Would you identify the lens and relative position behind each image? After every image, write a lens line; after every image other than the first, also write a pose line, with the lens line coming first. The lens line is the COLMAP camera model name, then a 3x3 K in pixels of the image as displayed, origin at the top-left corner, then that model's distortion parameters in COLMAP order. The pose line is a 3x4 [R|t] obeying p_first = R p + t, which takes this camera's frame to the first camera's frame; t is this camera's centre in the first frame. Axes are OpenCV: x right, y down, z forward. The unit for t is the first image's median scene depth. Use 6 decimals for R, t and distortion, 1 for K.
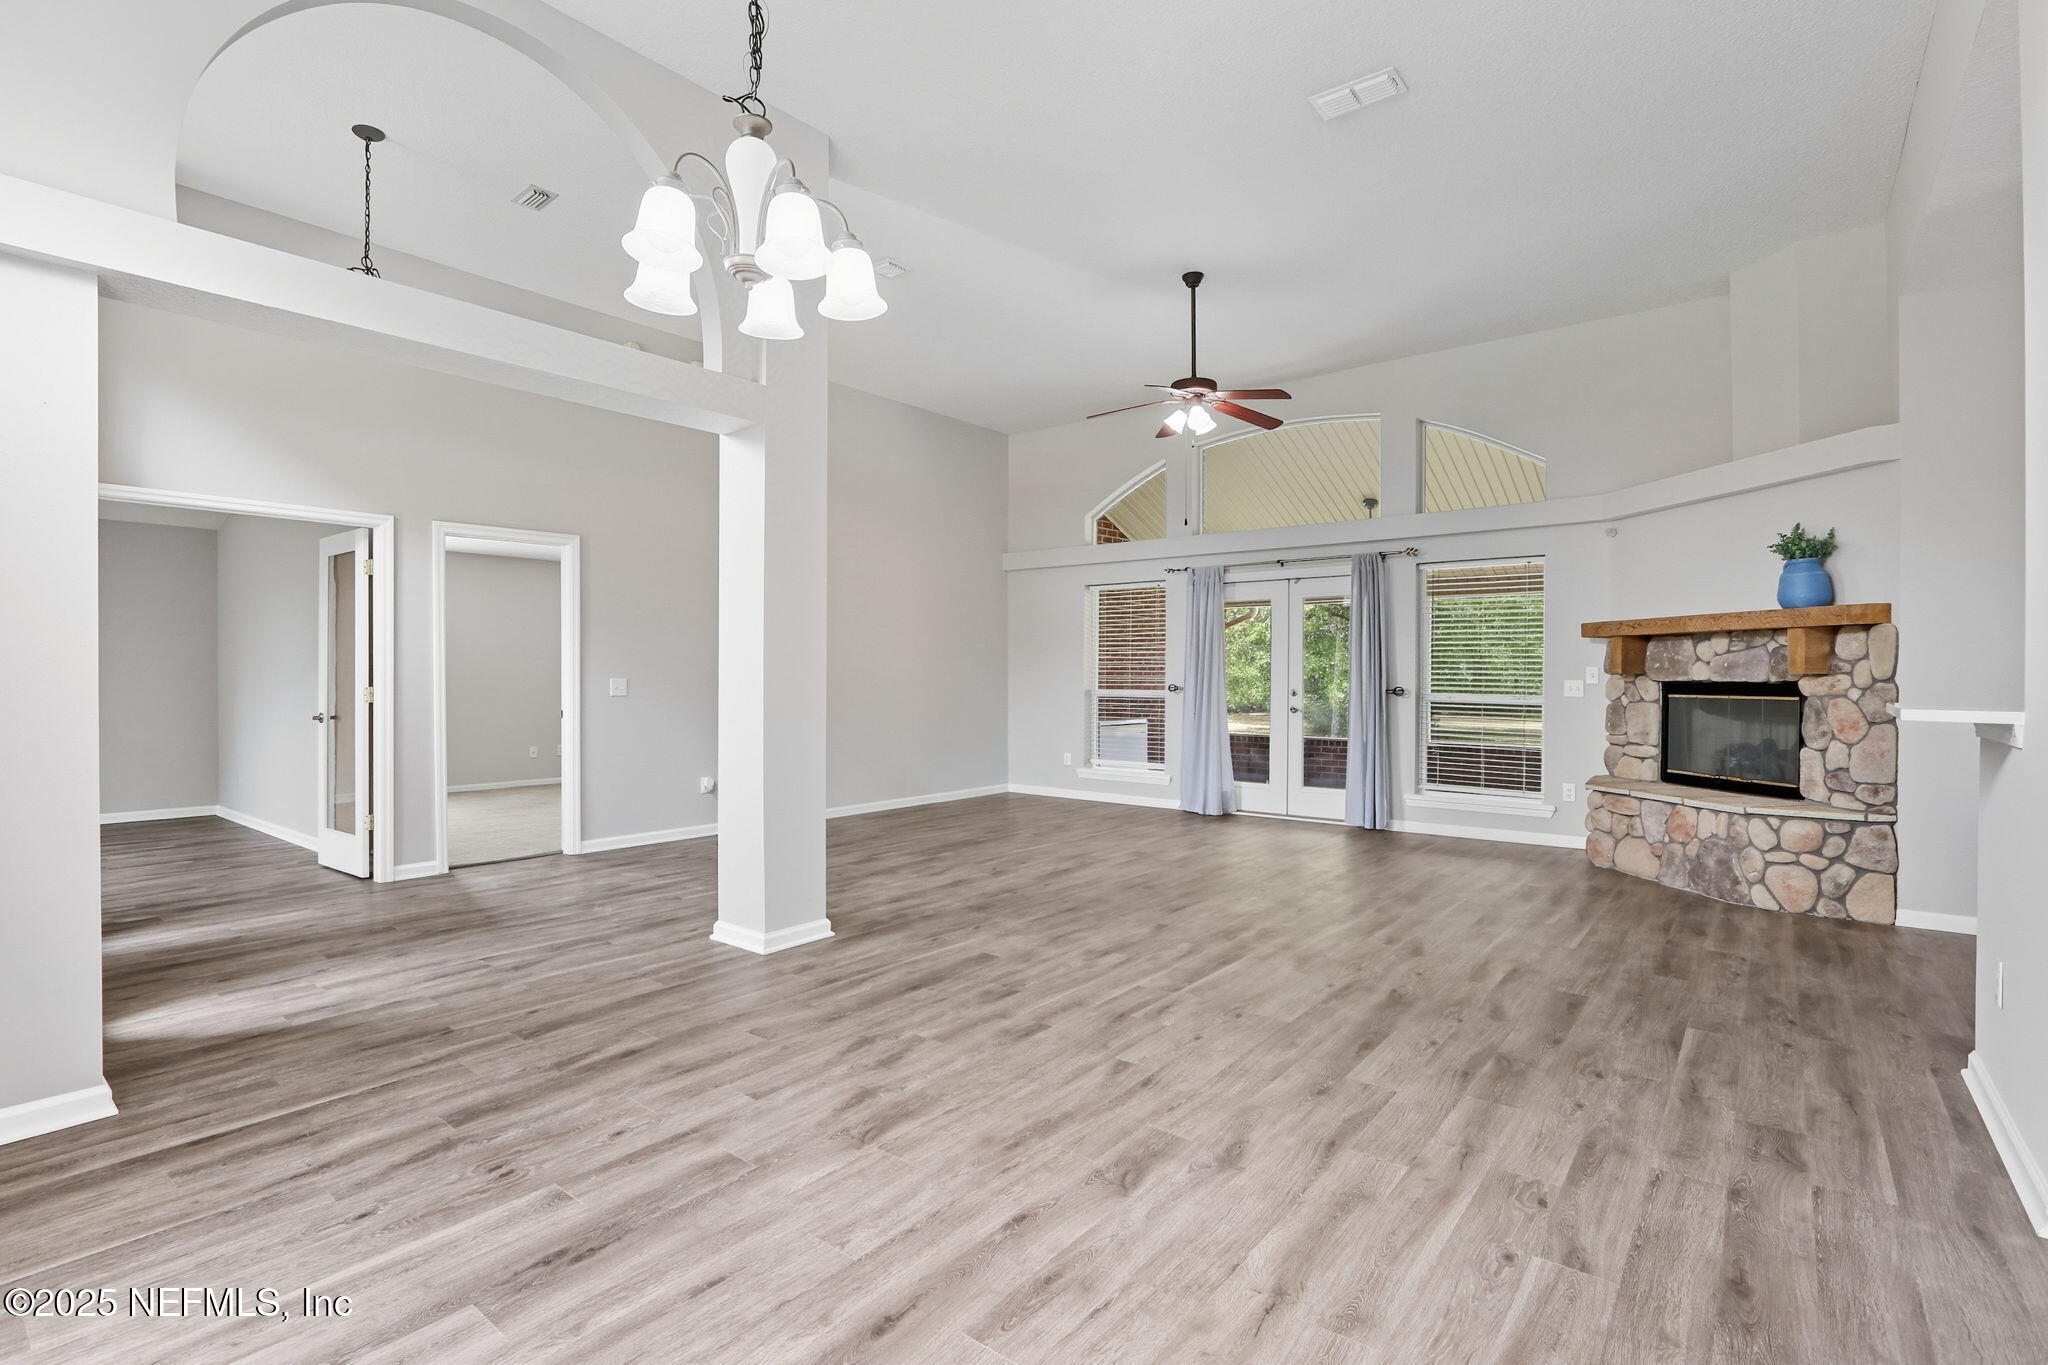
lens RADIAL K [[967.7, 0, 1027.4], [0, 967.7, 634.7], [0, 0, 1]] dist [-0.004605, 0.000078]
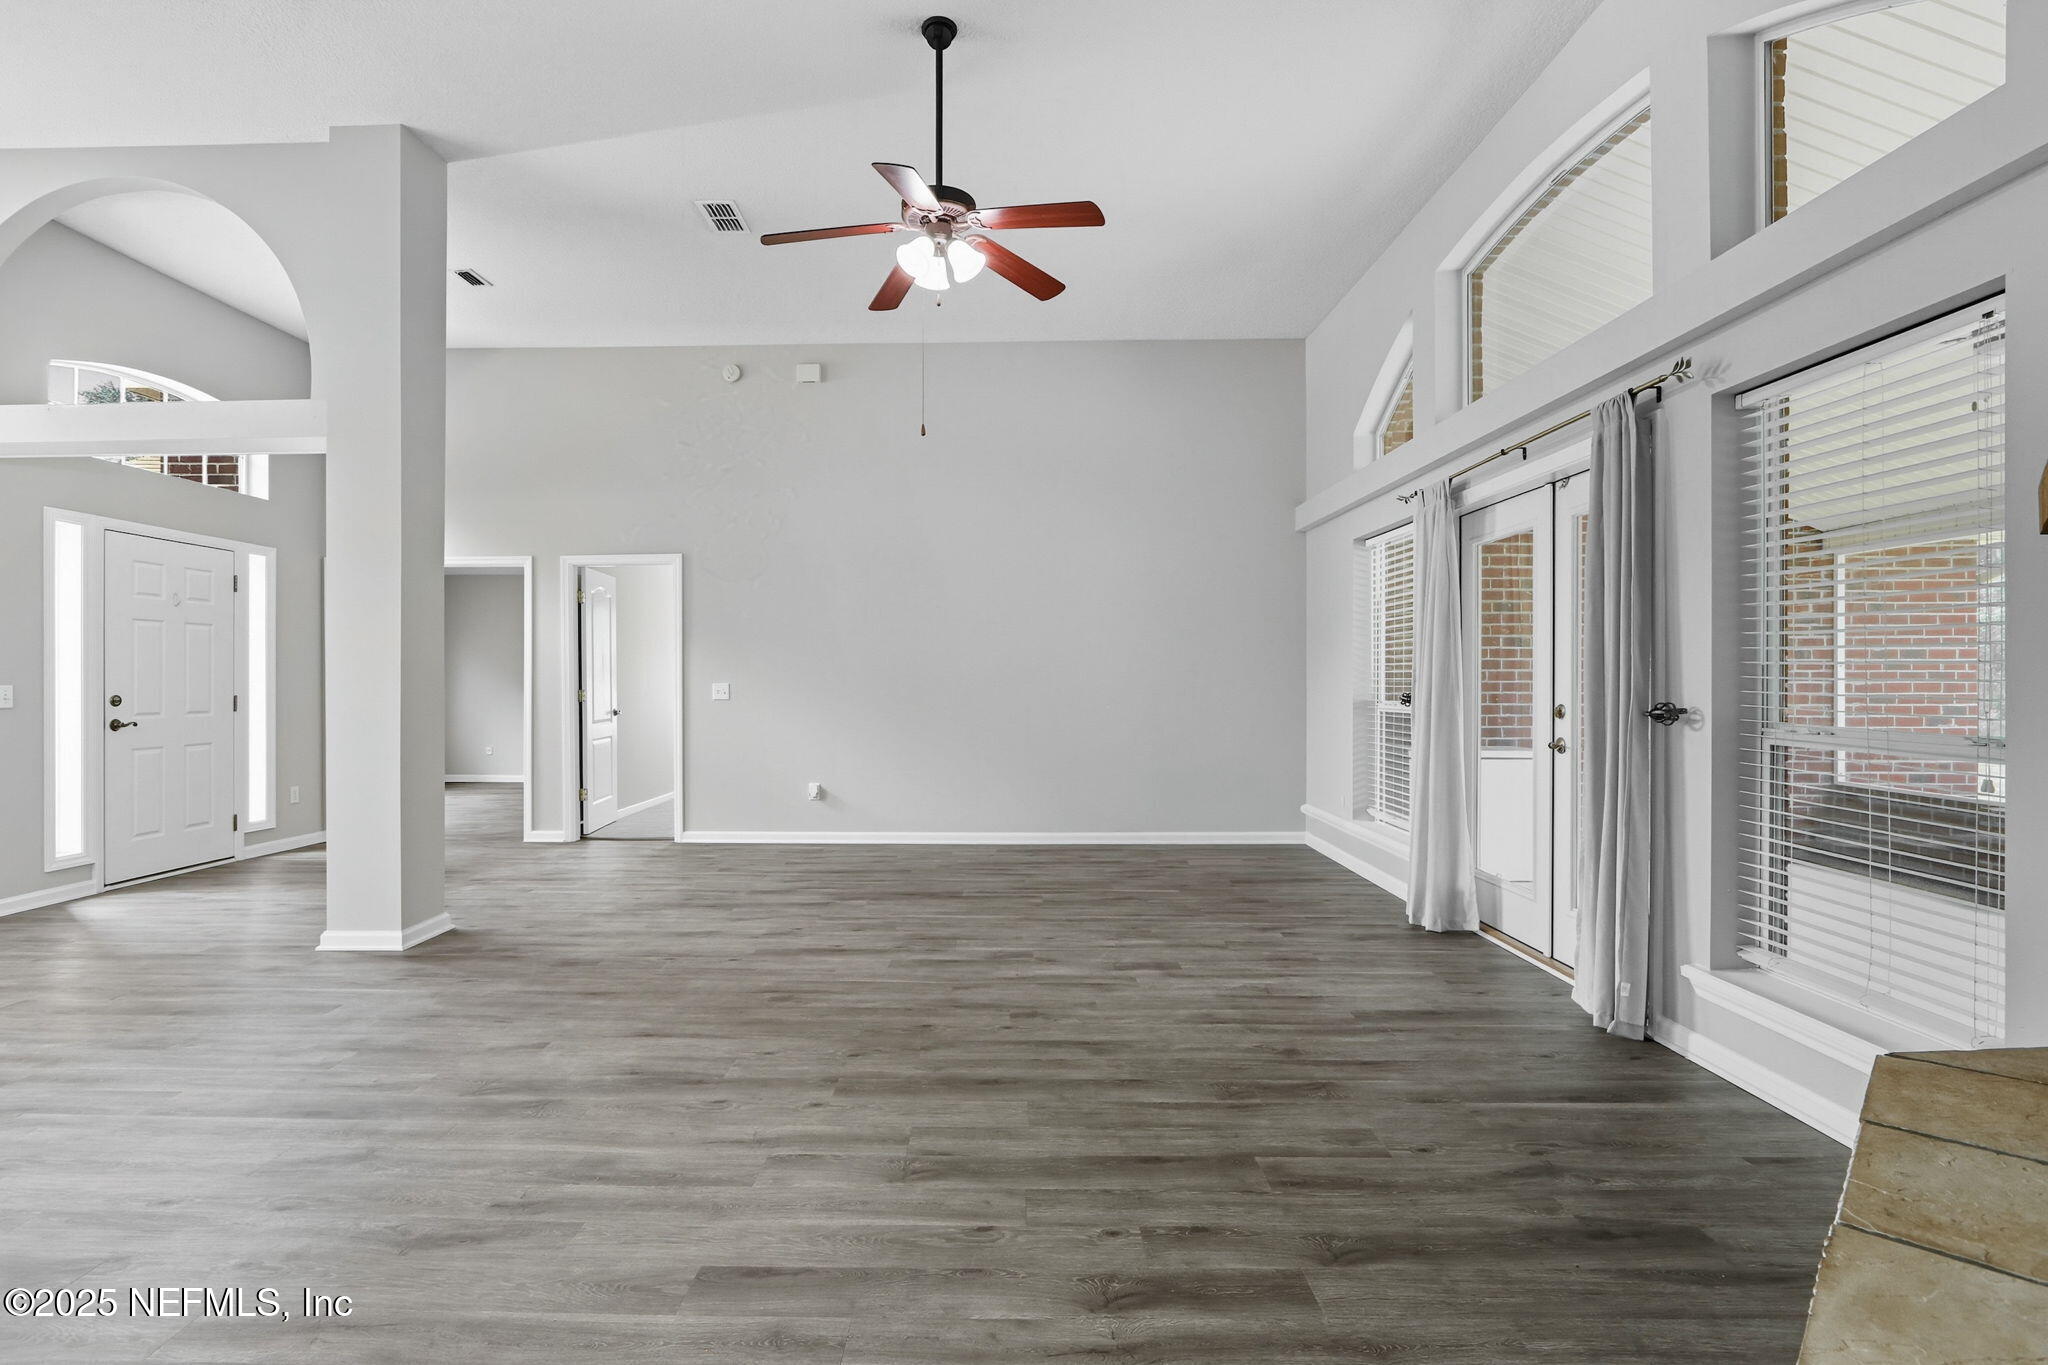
lens RADIAL K [[966.4, 0, 990.6], [0, 966.4, 685.8], [0, 0, 1]] dist [-0.010784, 0.001124]
pose [[0.602050, 0.006463, -0.798432, 0.688595], [0.035950, 0.998734, 0.035192, 0.024241], [0.797649, -0.049891, 0.601055, 0.669726]]
